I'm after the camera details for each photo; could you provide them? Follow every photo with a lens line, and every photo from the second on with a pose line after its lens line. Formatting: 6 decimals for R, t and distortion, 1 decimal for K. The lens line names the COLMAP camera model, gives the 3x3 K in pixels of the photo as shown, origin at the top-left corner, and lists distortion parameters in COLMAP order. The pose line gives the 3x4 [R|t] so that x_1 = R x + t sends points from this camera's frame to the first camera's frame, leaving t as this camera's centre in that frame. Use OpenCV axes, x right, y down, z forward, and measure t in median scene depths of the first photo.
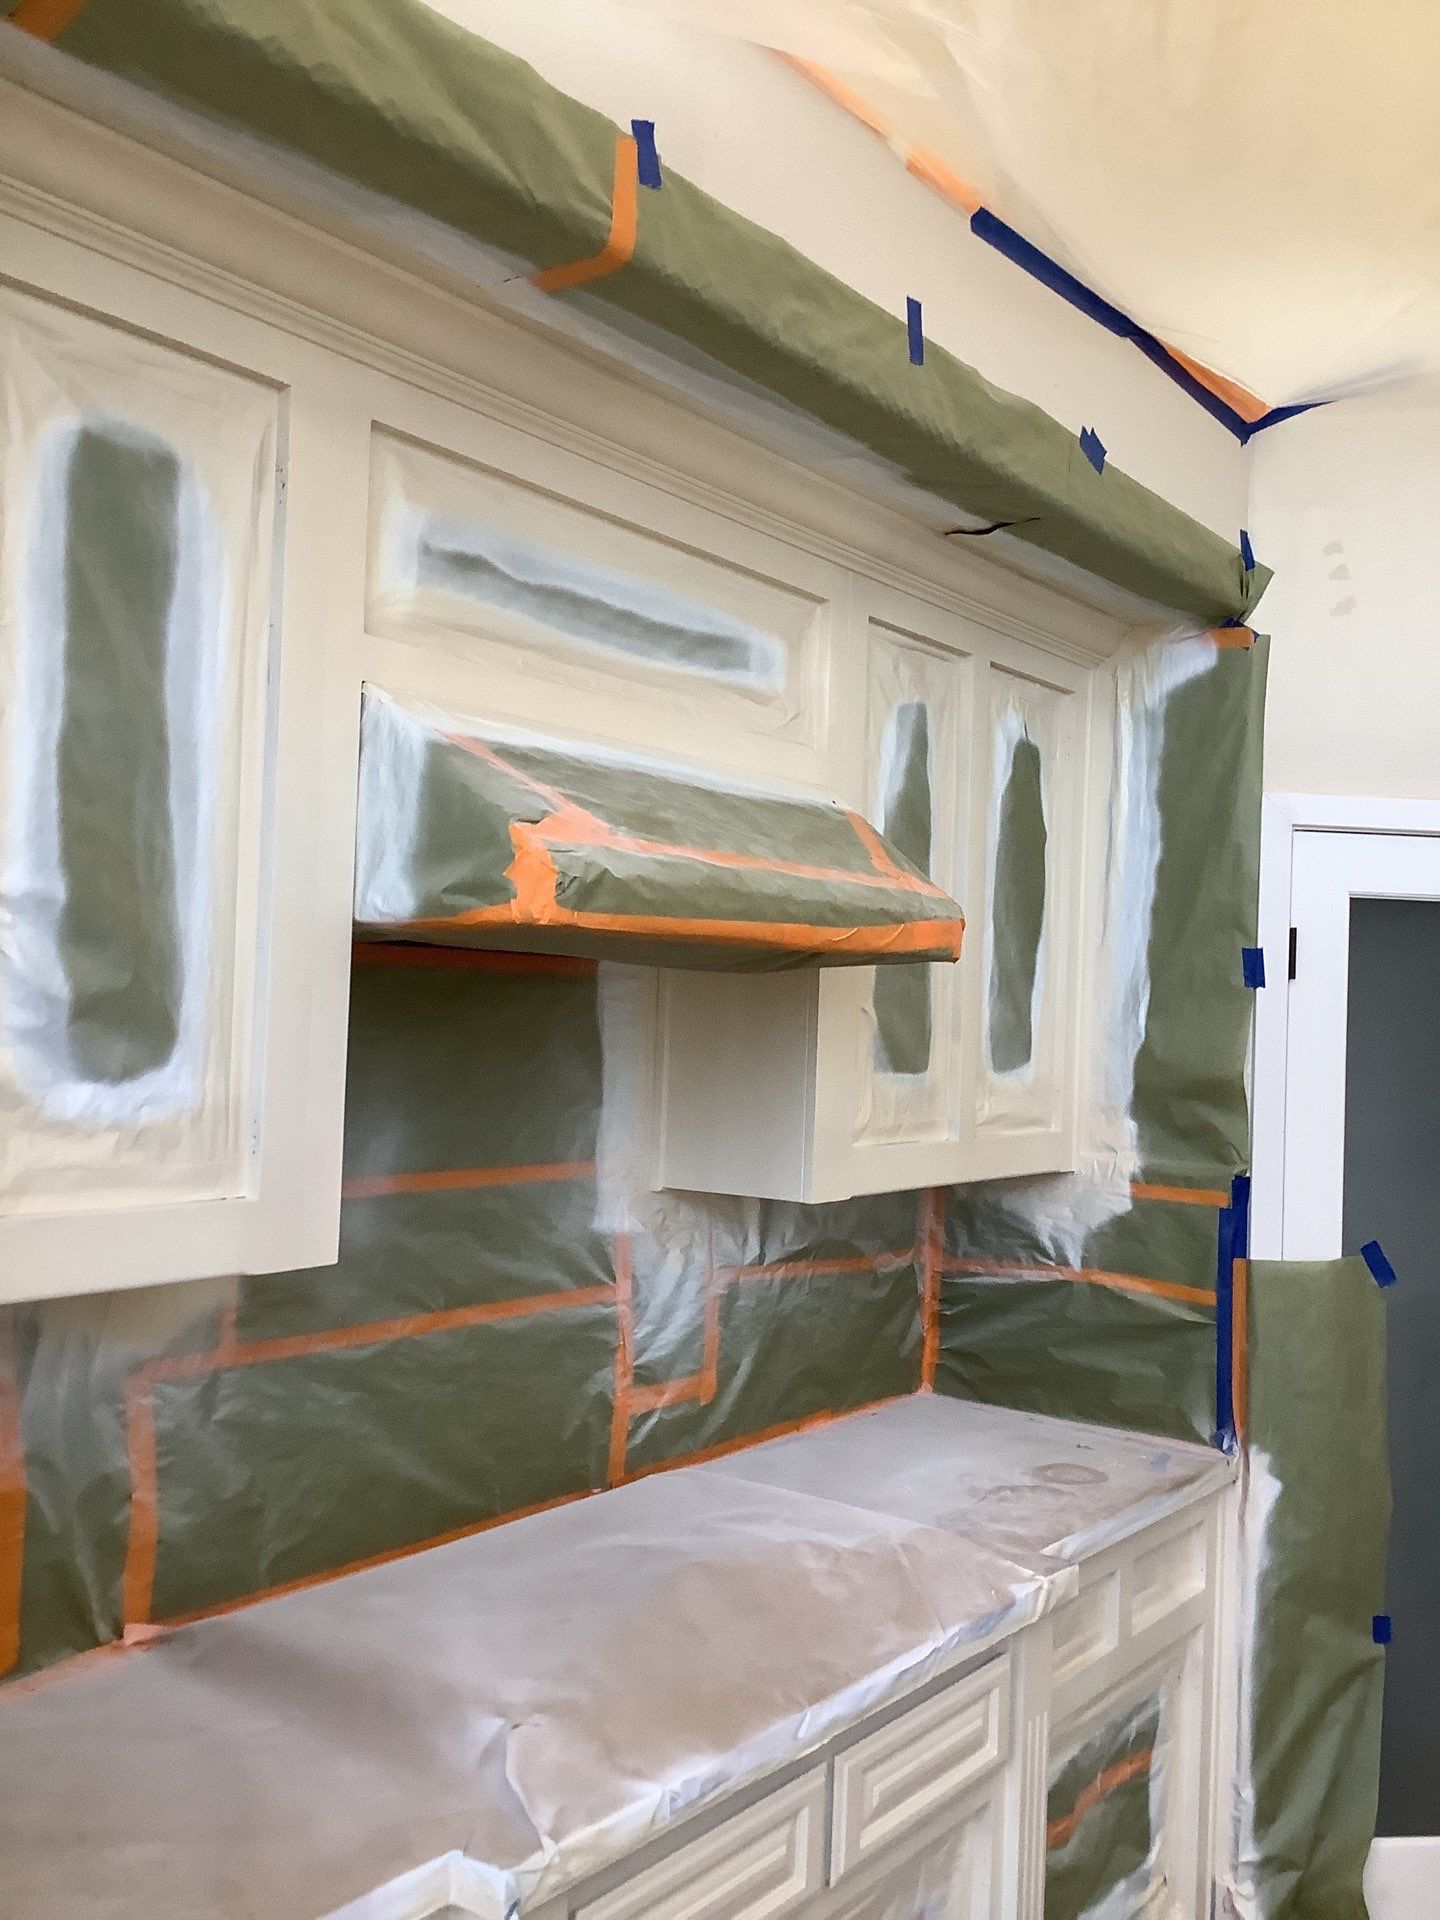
lens RADIAL K [[1821.9, 0, 720.0], [0, 1821.9, 960.0], [0, 0, 1]] dist [0.000409, -0.008328]
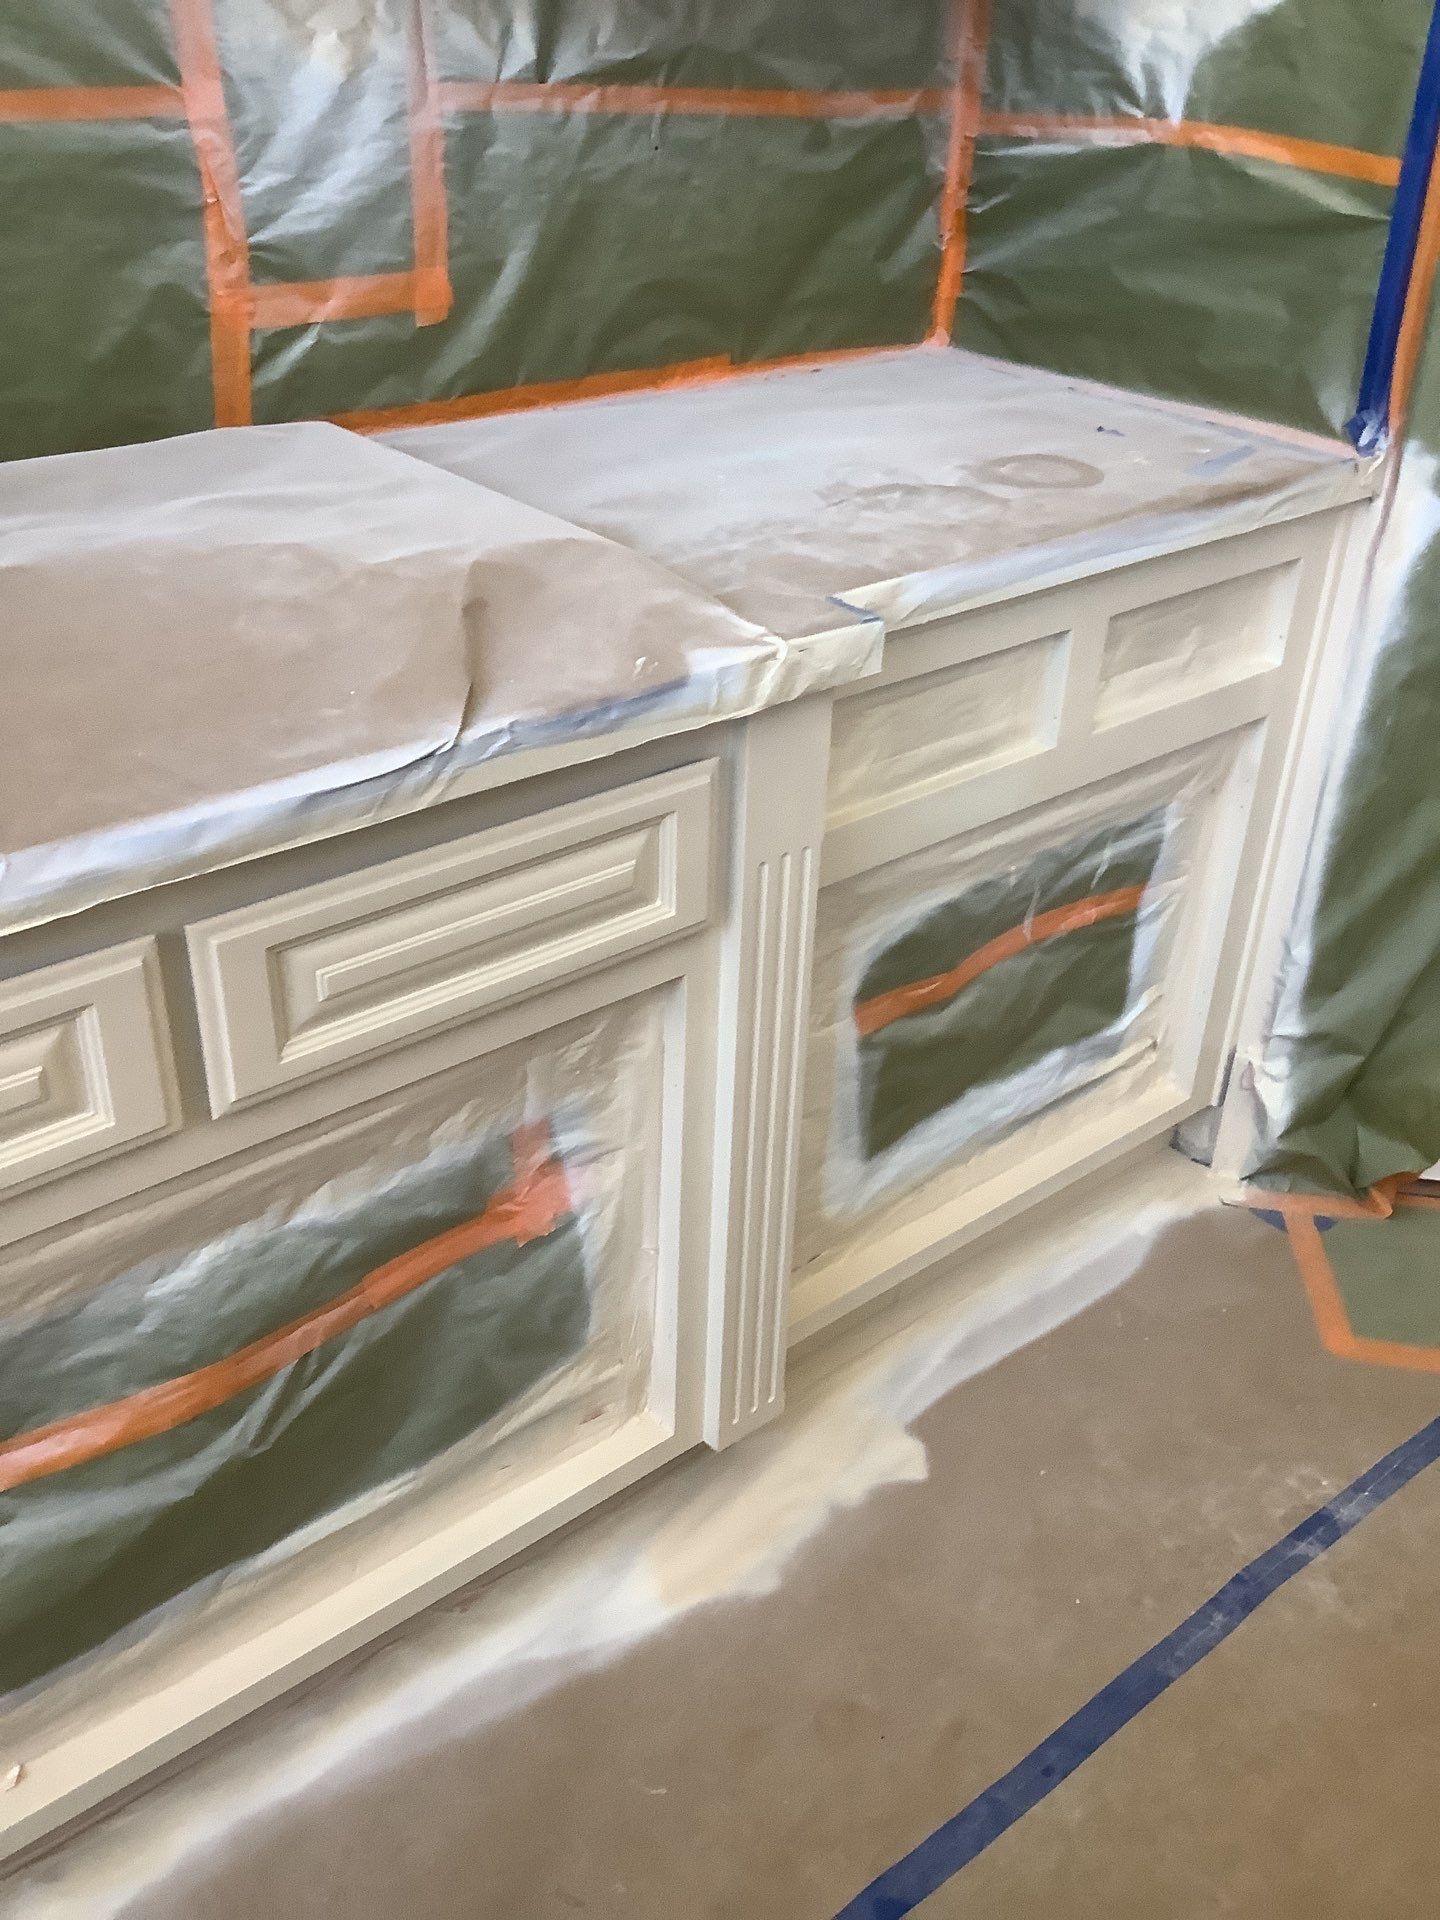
lens RADIAL K [[1713.3, 0, 720.0], [0, 1713.3, 960.0], [0, 0, 1]] dist [0.088147, -0.140151]
pose [[0.966663, 0.113831, -0.229359, 0.234075], [0.020645, 0.858184, 0.512926, 0.123434], [0.255219, -0.500562, 0.827225, 0.412245]]
